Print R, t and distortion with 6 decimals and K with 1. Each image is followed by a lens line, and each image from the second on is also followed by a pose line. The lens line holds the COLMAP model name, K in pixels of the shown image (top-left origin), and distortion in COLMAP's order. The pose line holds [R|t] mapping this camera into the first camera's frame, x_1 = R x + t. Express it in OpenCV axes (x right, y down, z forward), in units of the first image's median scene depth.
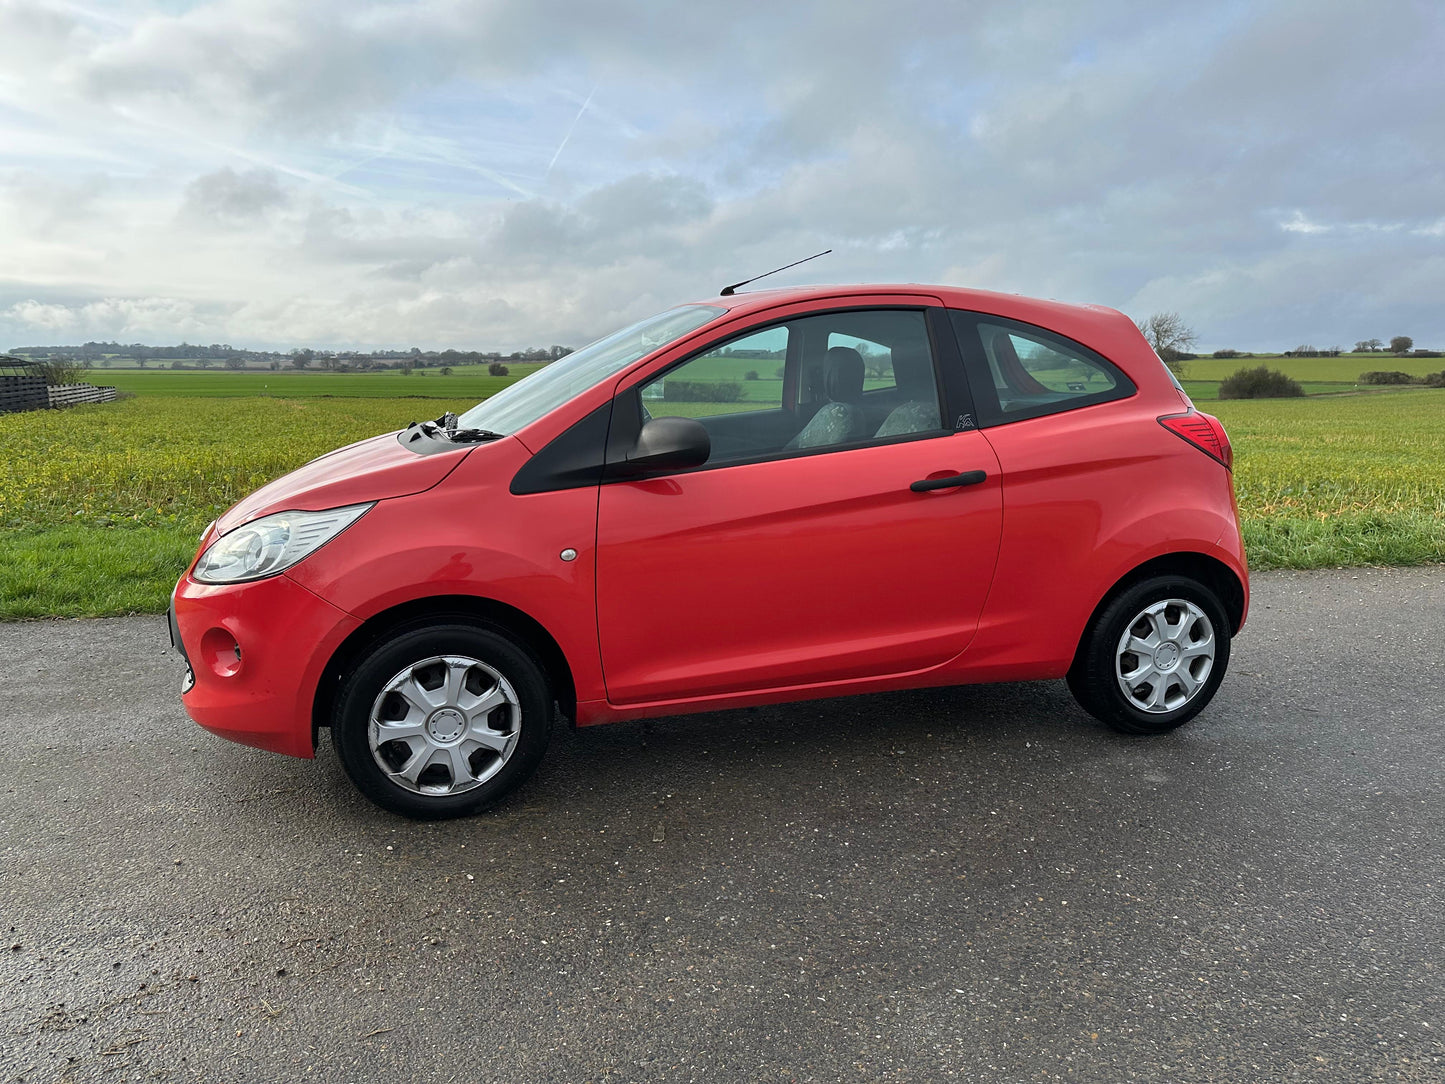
lens RADIAL K [[1018.3, 0, 723.3], [0, 1018.3, 543.9], [0, 0, 1]] dist [0.076472, -0.115946]
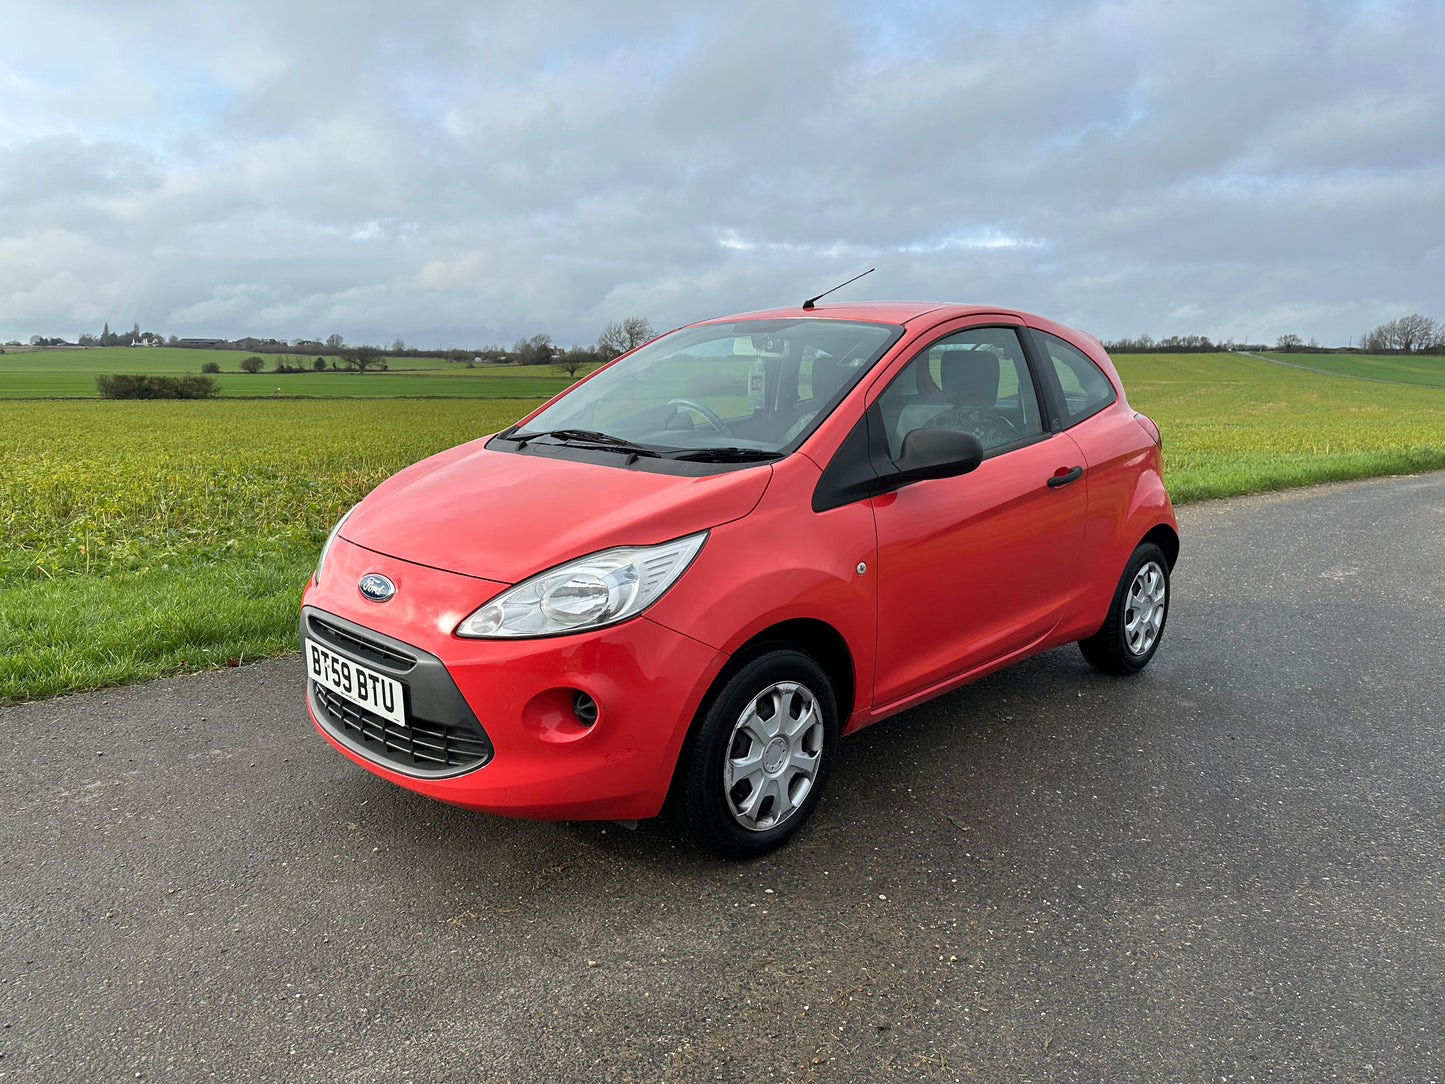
lens RADIAL K [[1007.1, 0, 715.7], [0, 1007.1, 558.8], [0, 0, 1]] dist [0.092741, -0.137922]
pose [[0.883782, -0.085896, 0.459947, -0.609544], [0.077152, 0.996302, 0.037816, -0.038963], [-0.461494, 0.002065, 0.887141, 0.147357]]
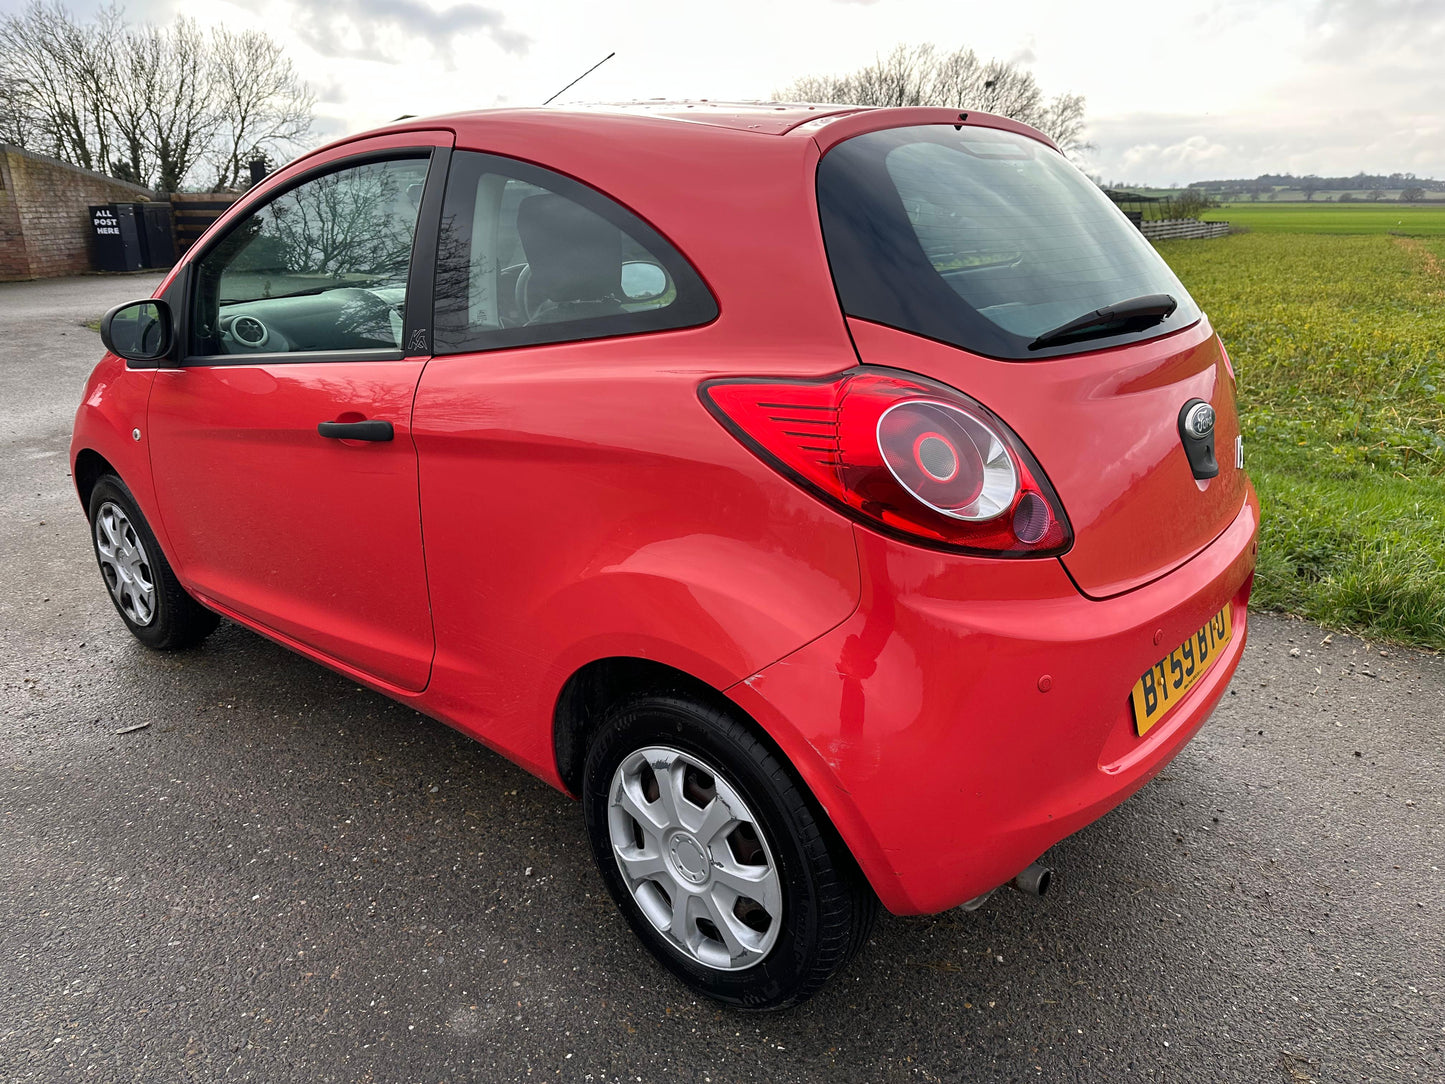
lens RADIAL K [[1028.4, 0, 725.5], [0, 1028.4, 537.8], [0, 0, 1]] dist [0.032674, -0.046391]
pose [[0.530346, 0.254391, -0.808714, 0.827526], [-0.133669, 0.967078, 0.216548, -0.155682], [0.837177, -0.006745, 0.546891, 0.763035]]
